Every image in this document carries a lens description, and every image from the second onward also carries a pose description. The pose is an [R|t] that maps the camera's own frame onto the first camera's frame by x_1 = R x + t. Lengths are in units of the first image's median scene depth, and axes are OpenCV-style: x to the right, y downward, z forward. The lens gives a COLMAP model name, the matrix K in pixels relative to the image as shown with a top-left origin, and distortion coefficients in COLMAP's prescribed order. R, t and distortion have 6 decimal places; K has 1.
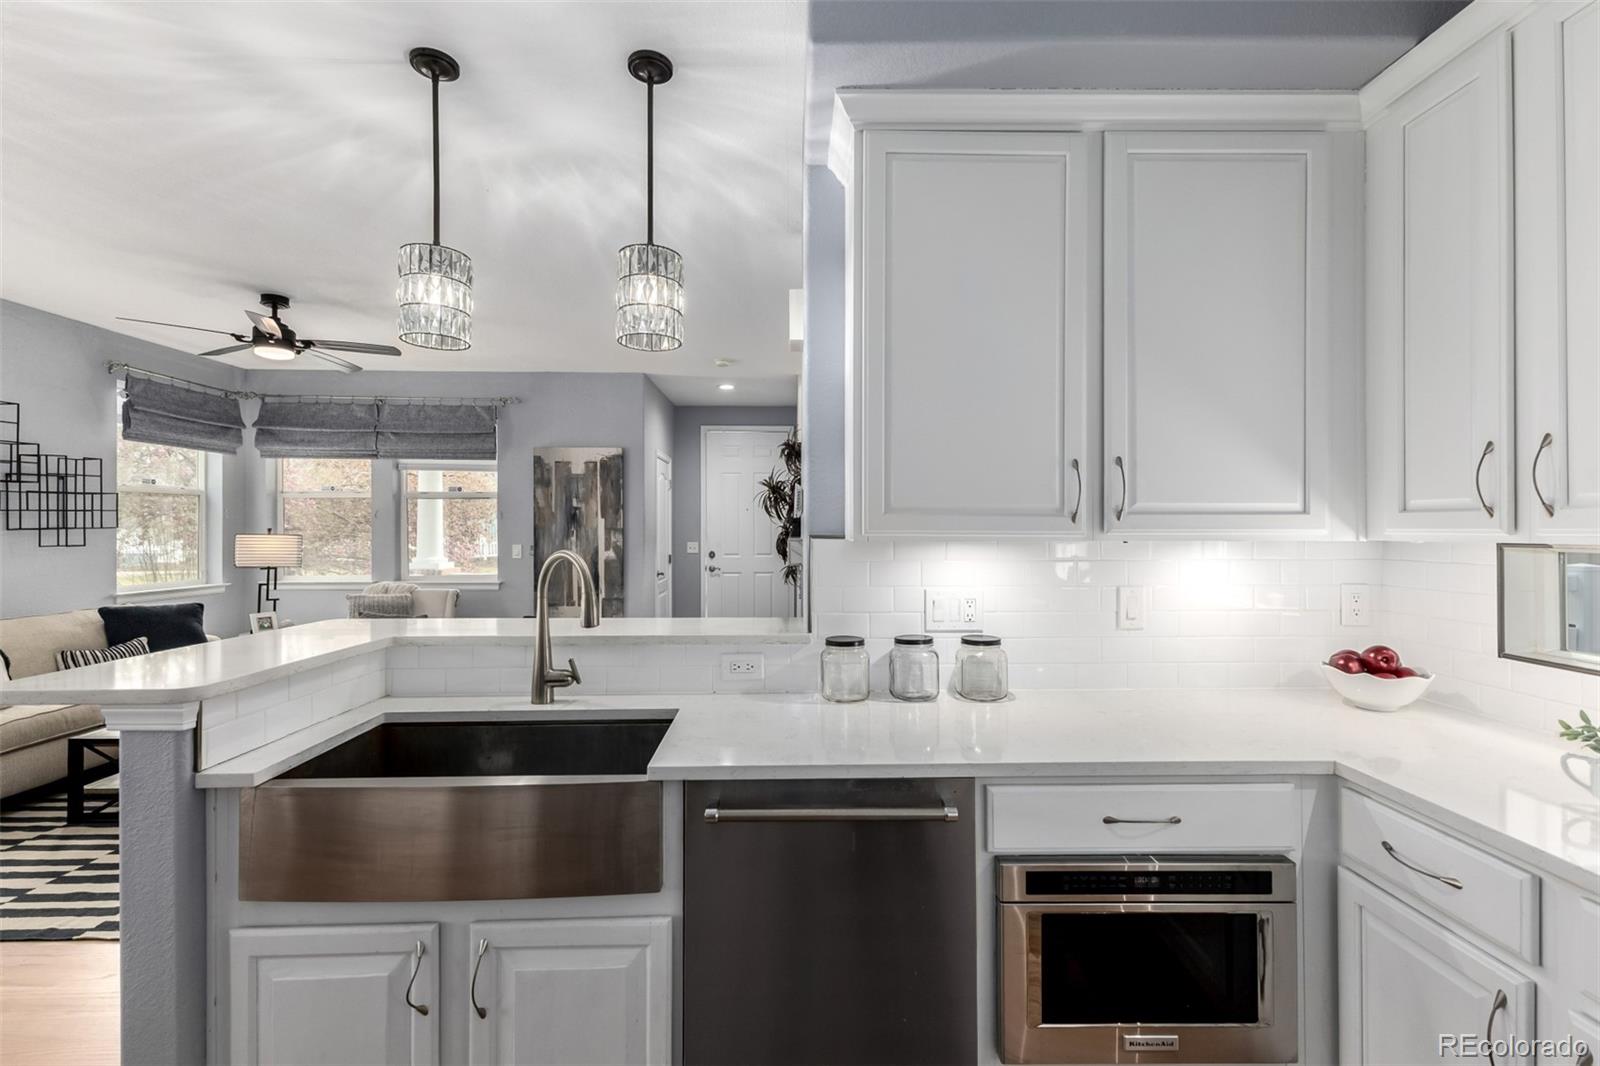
lens RADIAL K [[695.6, 0, 810.3], [0, 695.6, 513.5], [0, 0, 1]] dist [0.013945, -0.003547]
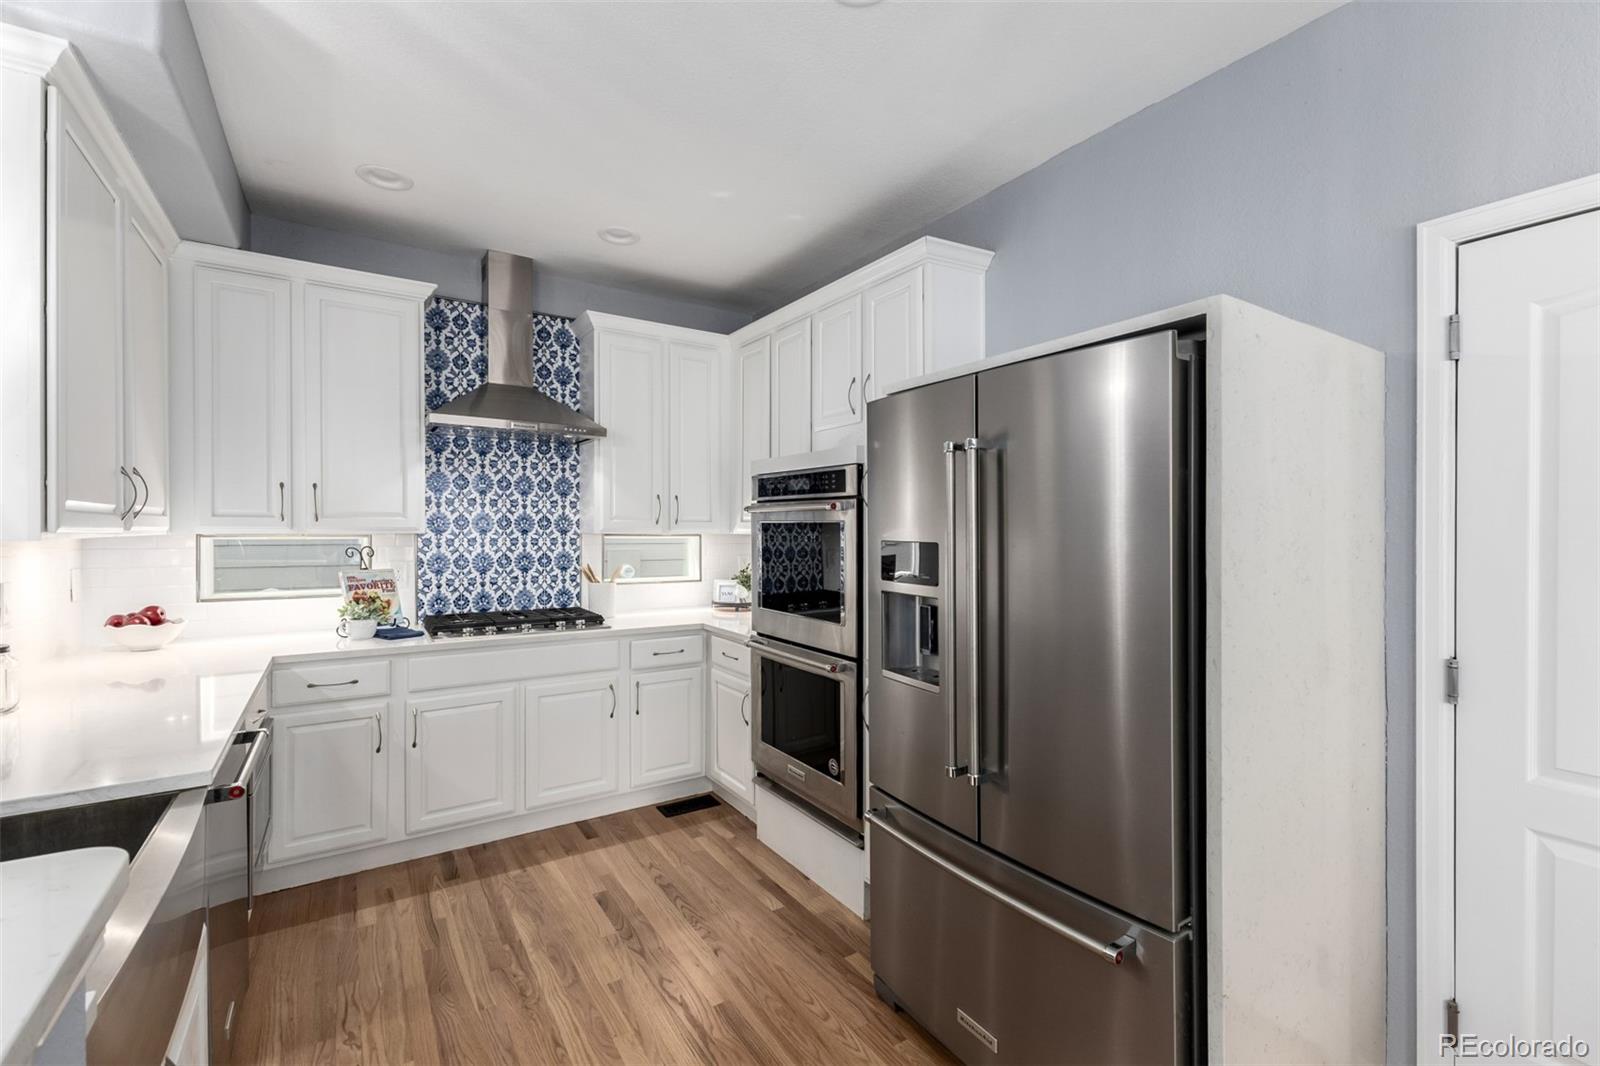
lens RADIAL K [[695.6, 0, 799.7], [0, 695.6, 528.8], [0, 0, 1]] dist [0.013945, -0.003547]
pose [[-0.511941, -0.000168, 0.859020, -0.389505], [-0.026167, 0.999539, -0.015399, 0.005005], [-0.858622, -0.030362, -0.511710, 0.199650]]
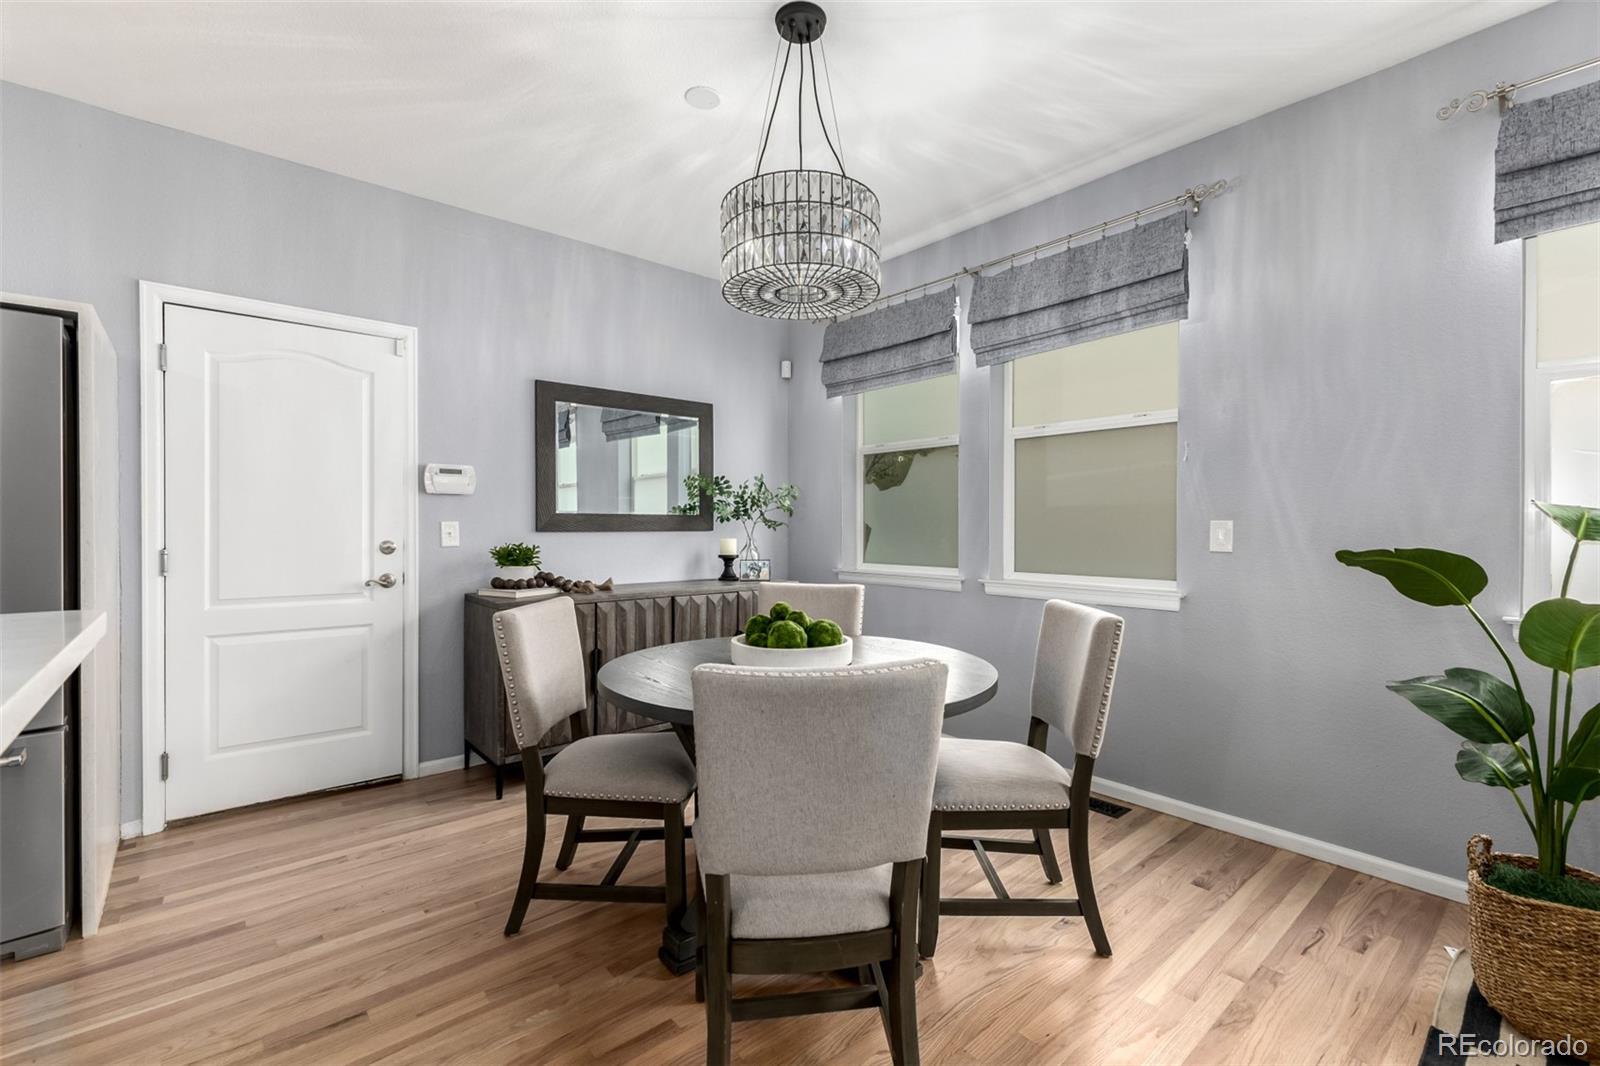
lens RADIAL K [[695.6, 0, 798.8], [0, 695.6, 532.5], [0, 0, 1]] dist [0.013945, -0.003547]
pose [[-0.776538, 0.005311, -0.630047, -0.311677], [0.011270, 0.999922, -0.005461, 0.043894], [0.629969, -0.011341, -0.776537, 0.480410]]
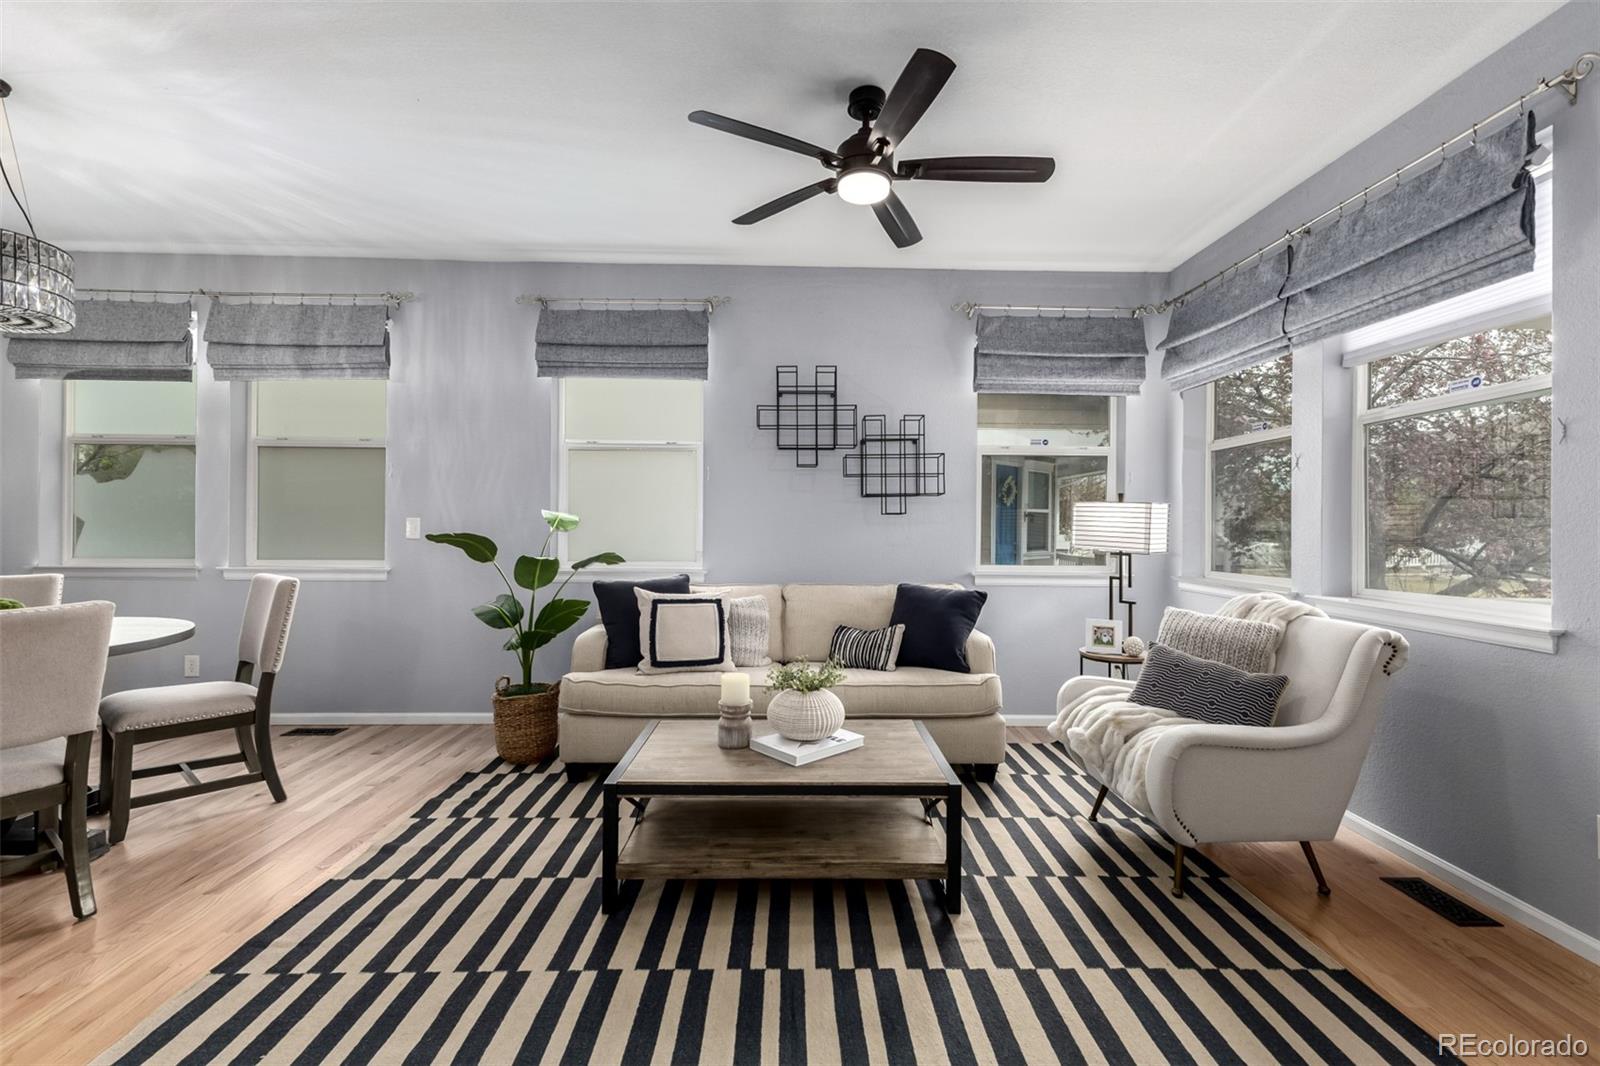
lens RADIAL K [[695.6, 0, 811.2], [0, 695.6, 525.1], [0, 0, 1]] dist [0.013945, -0.003547]
pose [[-0.008195, -0.001298, -0.999966, -0.115868], [0.010065, 0.999948, -0.001380, 0.049186], [0.999916, -0.010076, -0.008182, 0.714660]]
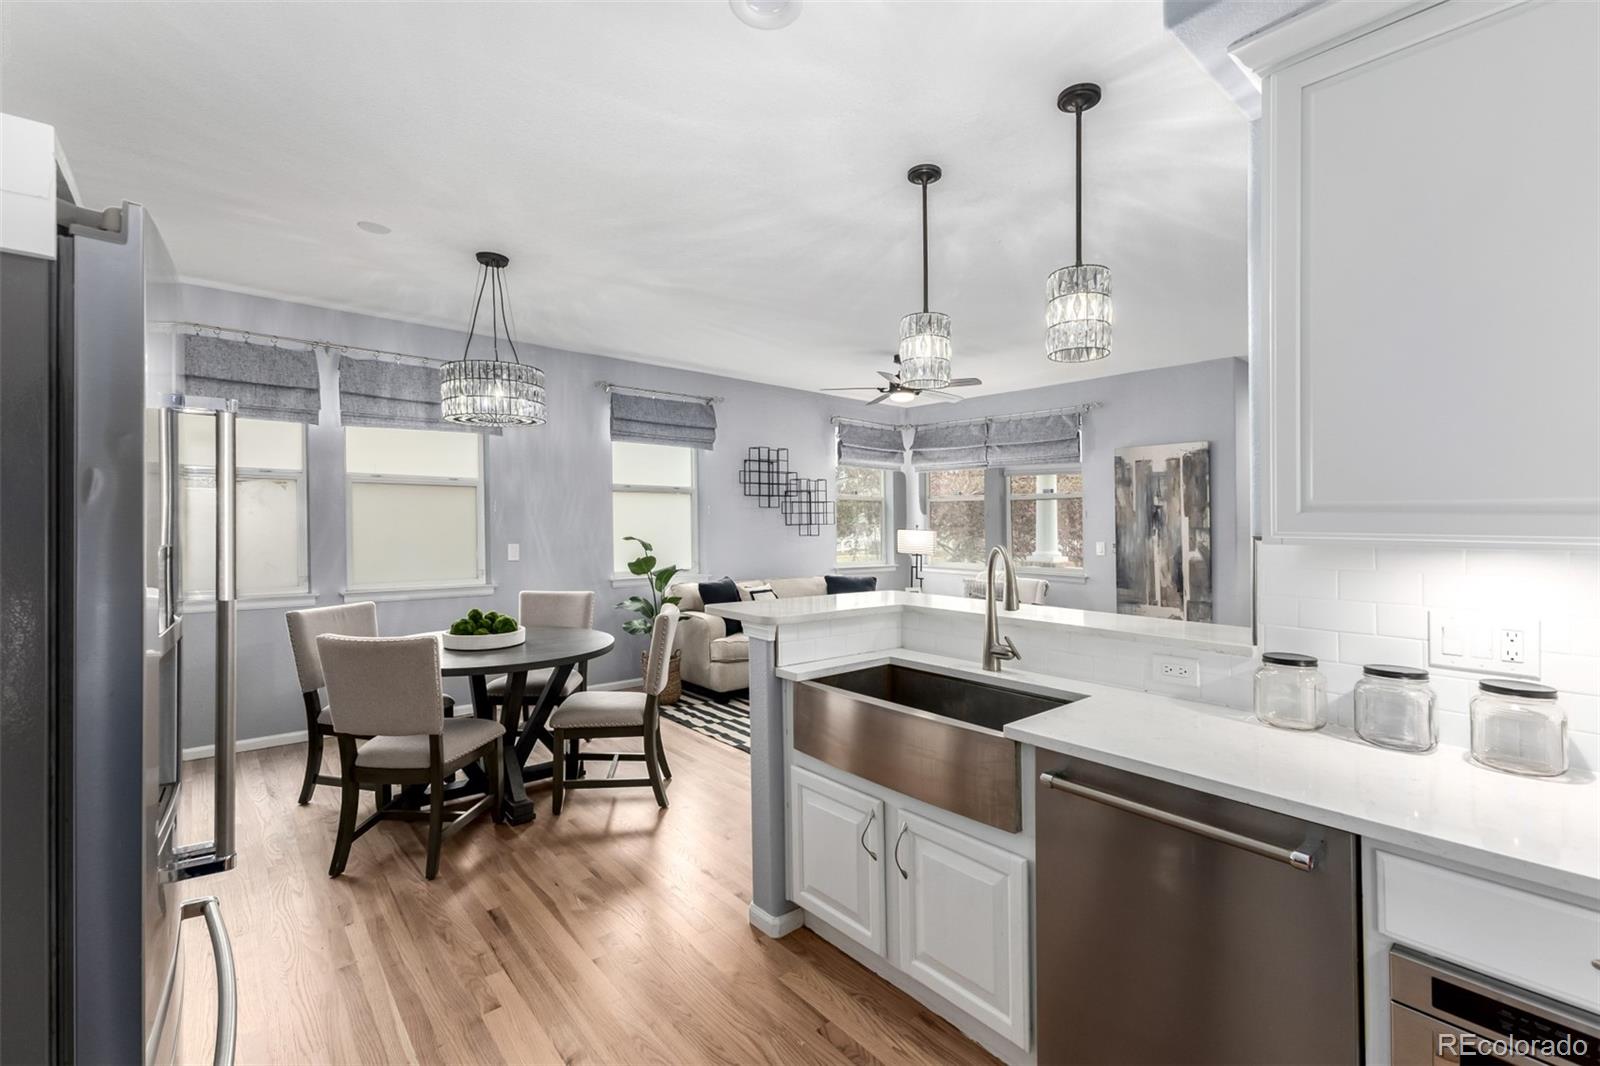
lens RADIAL K [[695.6, 0, 803.5], [0, 695.6, 518.9], [0, 0, 1]] dist [0.013945, -0.003547]
pose [[0.632200, -0.001271, -0.774804, 0.120563], [0.008992, 0.999943, 0.005697, -0.000618], [0.774753, -0.010568, 0.632176, -0.005631]]
